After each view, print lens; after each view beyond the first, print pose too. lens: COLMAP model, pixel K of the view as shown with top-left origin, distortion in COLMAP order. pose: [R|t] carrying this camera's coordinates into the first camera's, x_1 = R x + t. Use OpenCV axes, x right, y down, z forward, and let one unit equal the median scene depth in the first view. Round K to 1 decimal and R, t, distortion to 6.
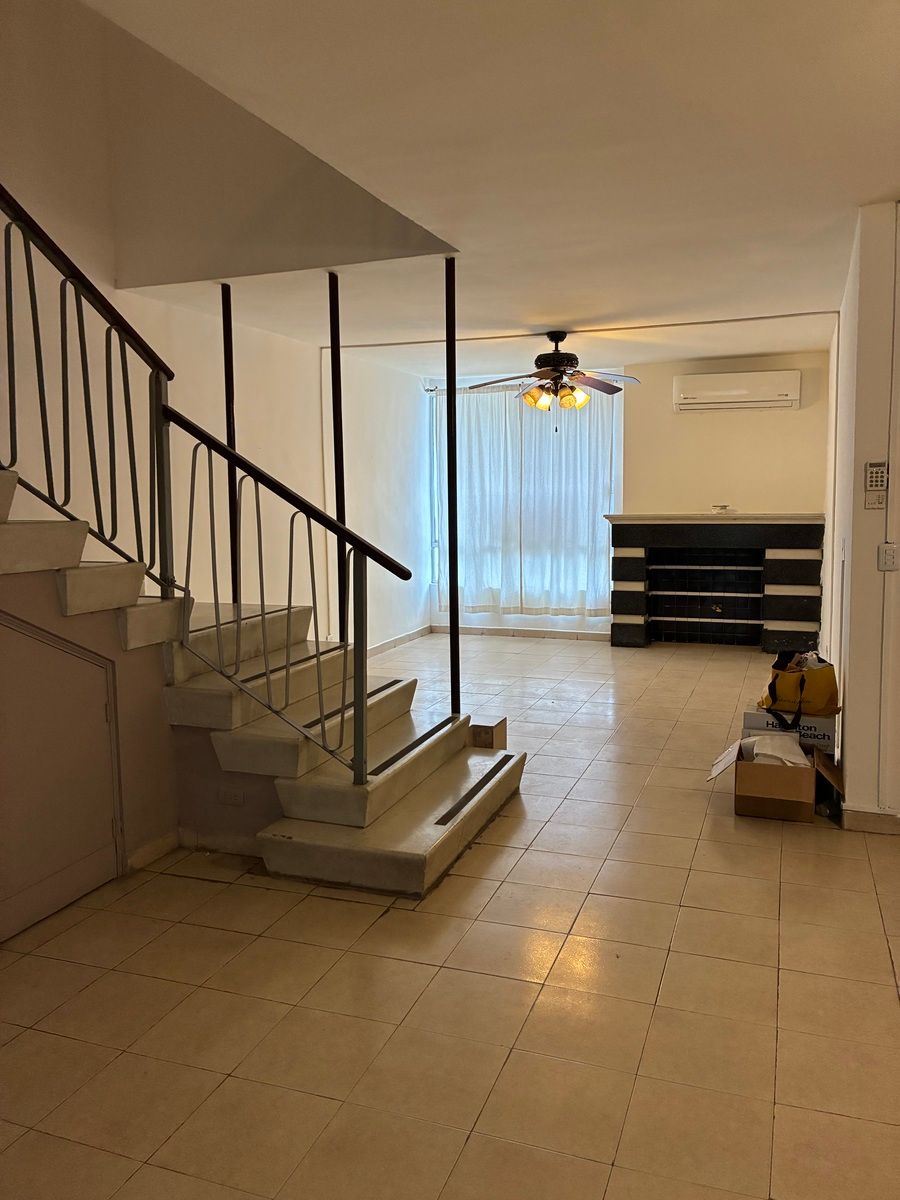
lens RADIAL K [[906.2, 0, 470.4], [0, 906.2, 586.2], [0, 0, 1]] dist [0.045139, -0.063868]
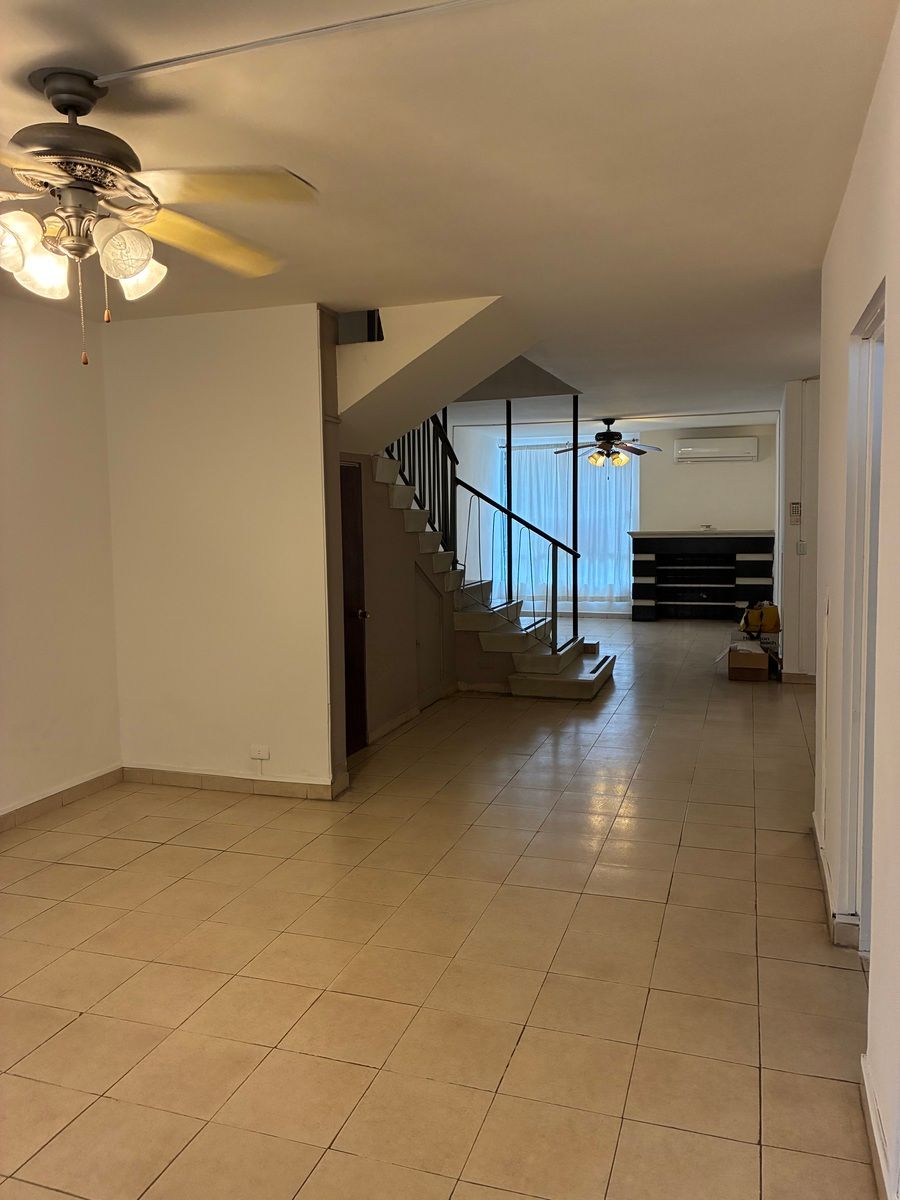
lens RADIAL K [[906.2, 0, 448.7], [0, 906.2, 590.1], [0, 0, 1]] dist [0.045139, -0.063868]
pose [[0.999796, -0.005328, 0.019467, -0.225596], [0.005758, 0.999740, -0.022054, 0.061563], [-0.019344, 0.022161, 0.999567, -0.616222]]
